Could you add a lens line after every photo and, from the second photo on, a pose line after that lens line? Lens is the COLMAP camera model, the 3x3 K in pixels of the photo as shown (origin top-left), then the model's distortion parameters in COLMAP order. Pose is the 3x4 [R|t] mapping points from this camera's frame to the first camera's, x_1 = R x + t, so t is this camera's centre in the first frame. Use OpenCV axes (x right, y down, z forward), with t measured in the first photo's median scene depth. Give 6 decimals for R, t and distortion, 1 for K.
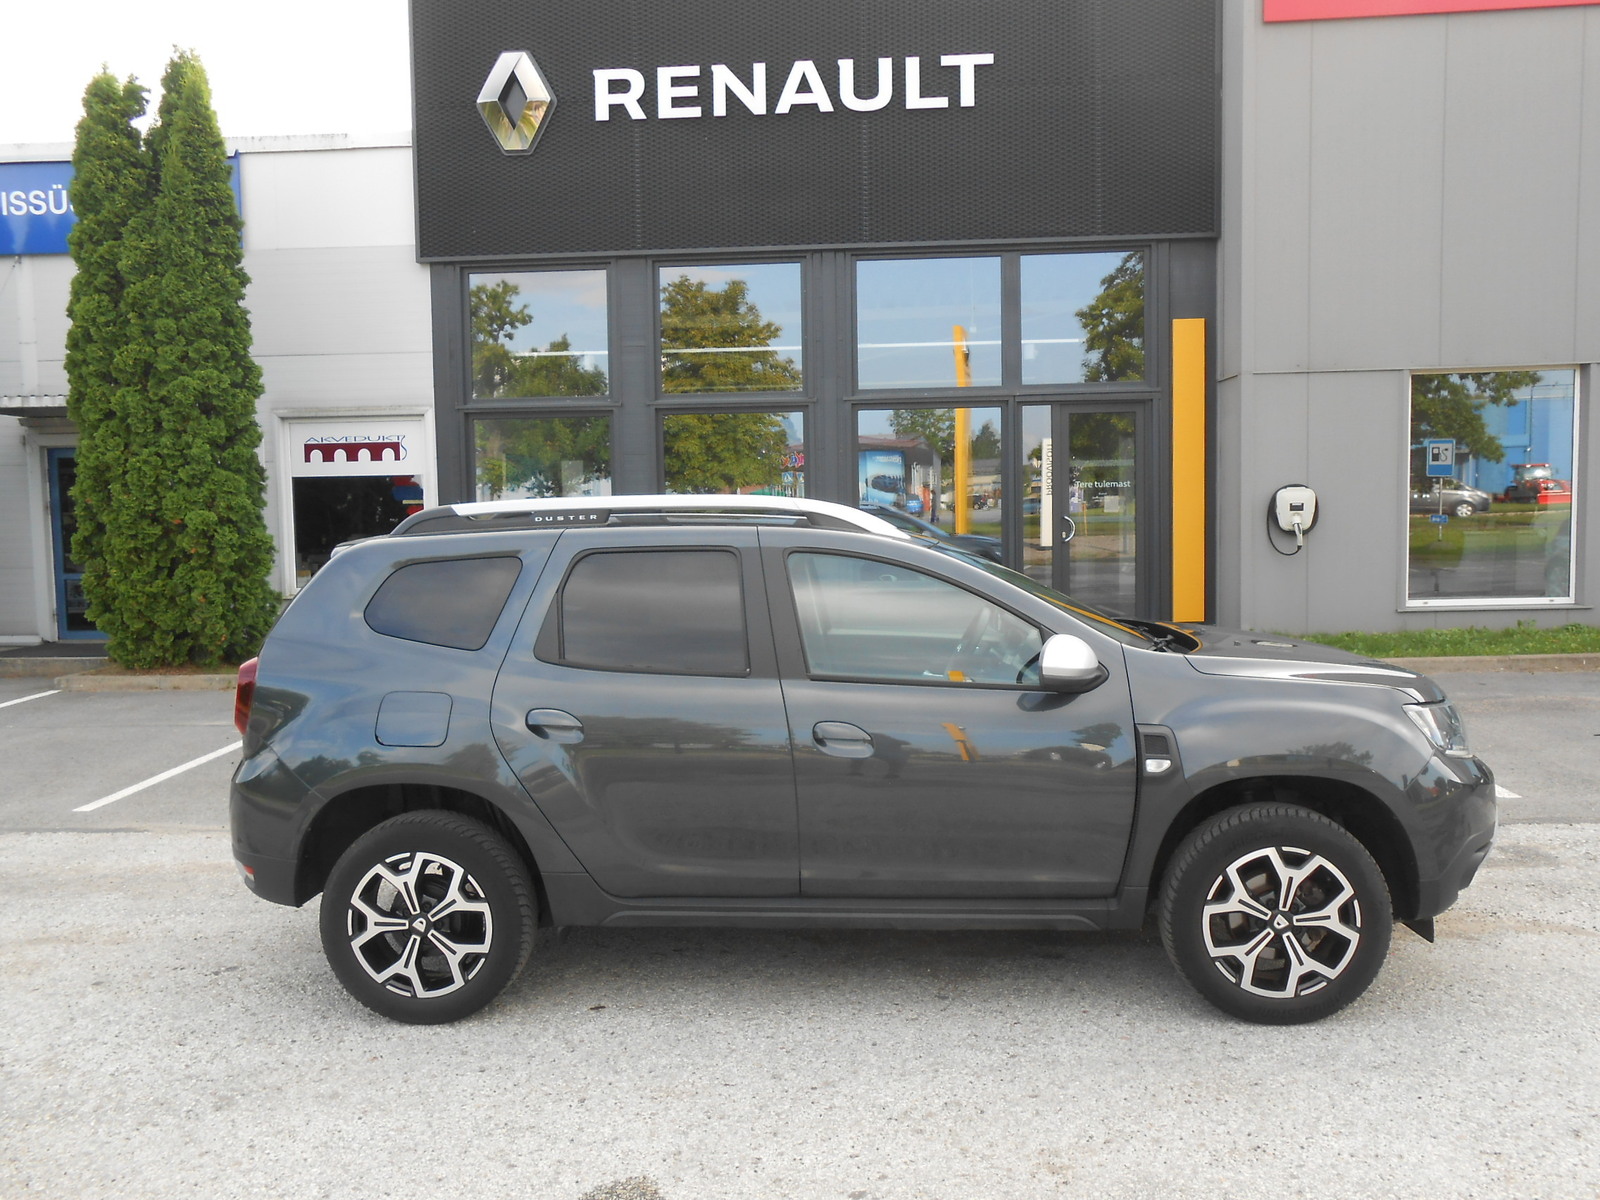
lens RADIAL K [[1213.2, 0, 800.0], [0, 1213.2, 600.0], [0, 0, 1]] dist [-0.032644, 0.000287]
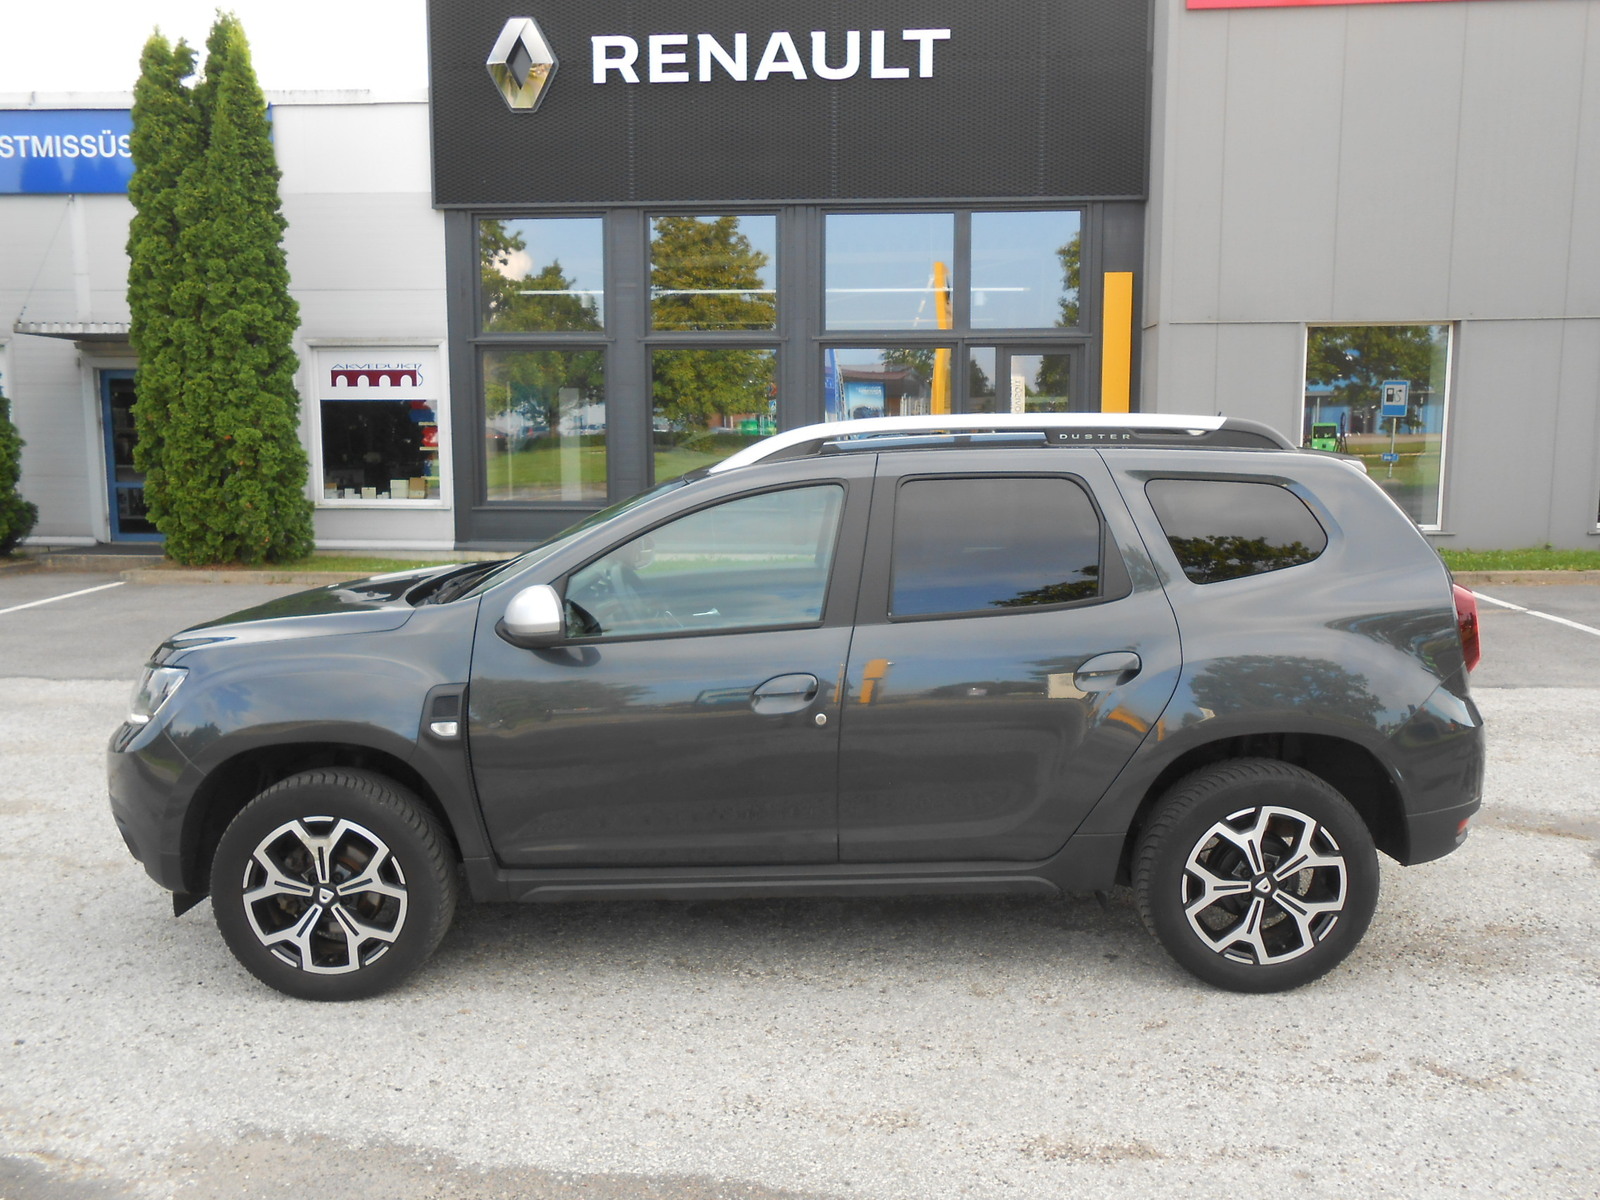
lens RADIAL K [[1241.1, 0, 800.0], [0, 1241.1, 600.0], [0, 0, 1]] dist [-0.010946, -0.004806]
pose [[0.999842, 0.016870, 0.005652, 0.024541], [-0.017153, 0.998362, 0.054581, 0.015254], [-0.004722, -0.054669, 0.998493, -0.182074]]
